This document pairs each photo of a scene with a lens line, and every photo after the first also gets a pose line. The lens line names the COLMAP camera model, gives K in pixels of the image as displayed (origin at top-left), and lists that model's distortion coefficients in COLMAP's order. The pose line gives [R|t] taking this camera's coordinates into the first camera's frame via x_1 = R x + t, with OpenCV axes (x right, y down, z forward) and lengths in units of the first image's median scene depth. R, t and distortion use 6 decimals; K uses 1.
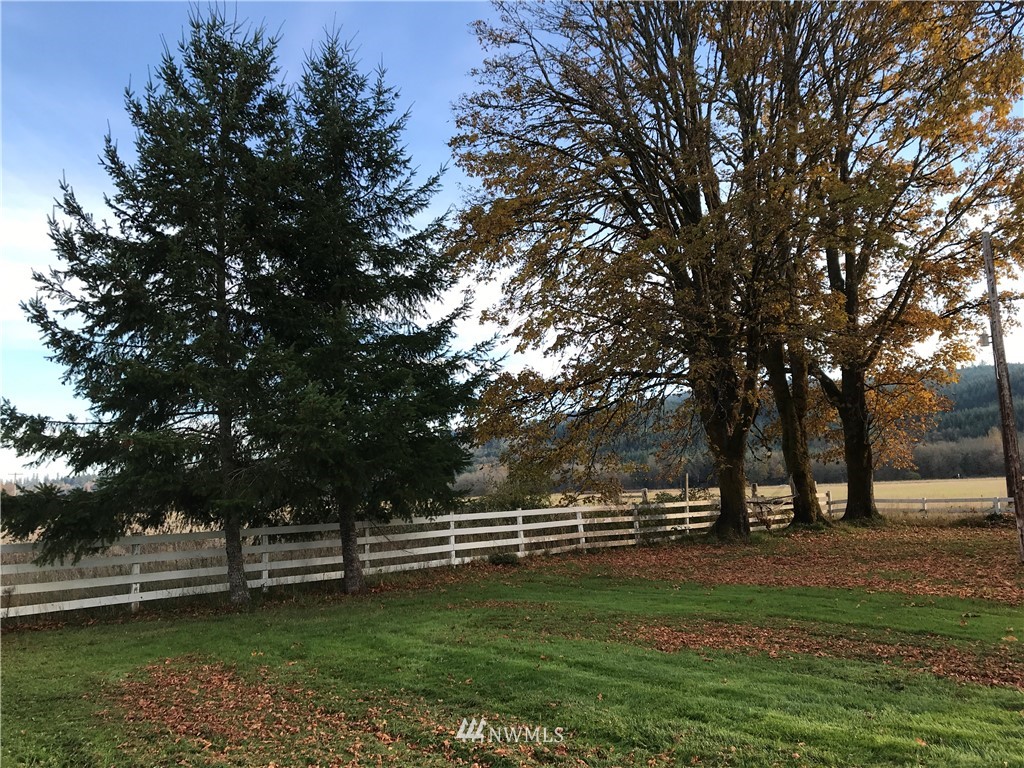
lens RADIAL K [[837.0, 0, 513.9], [0, 837.0, 385.6], [0, 0, 1]] dist [0.007223, 0.003087]
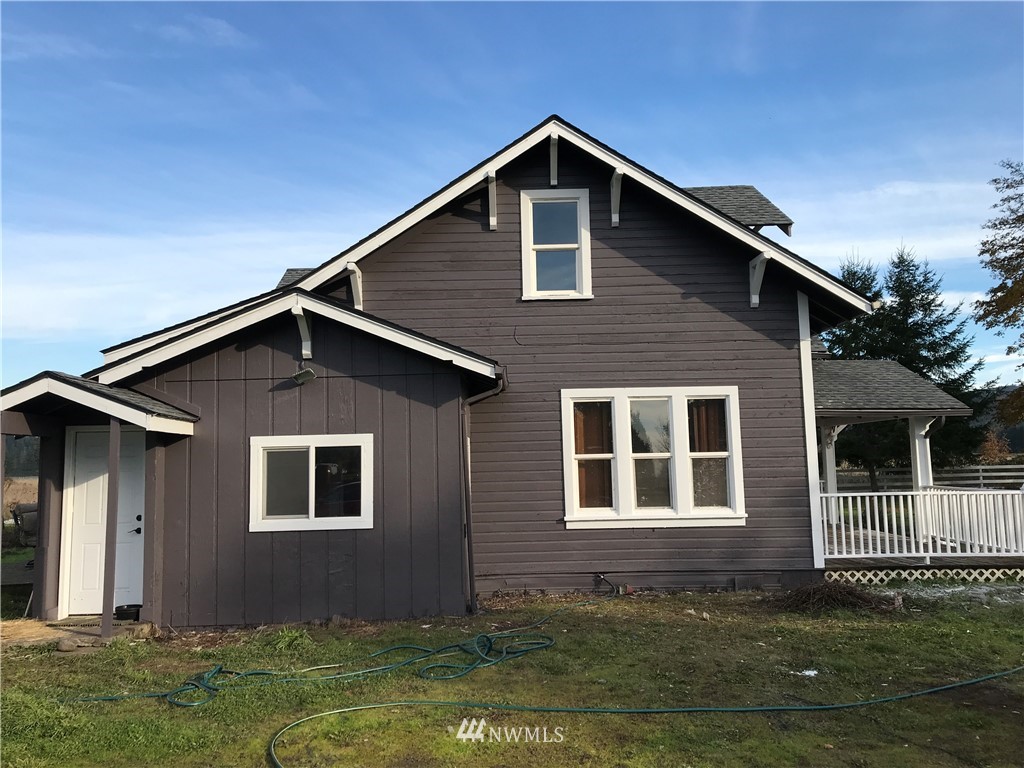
lens RADIAL K [[837.0, 0, 515.6], [0, 837.0, 387.3], [0, 0, 1]] dist [0.007223, 0.003087]
pose [[0.773812, -0.038607, -0.632238, 0.378075], [0.076886, 0.996485, 0.033254, -0.203679], [0.628732, -0.074343, 0.774060, -1.371481]]
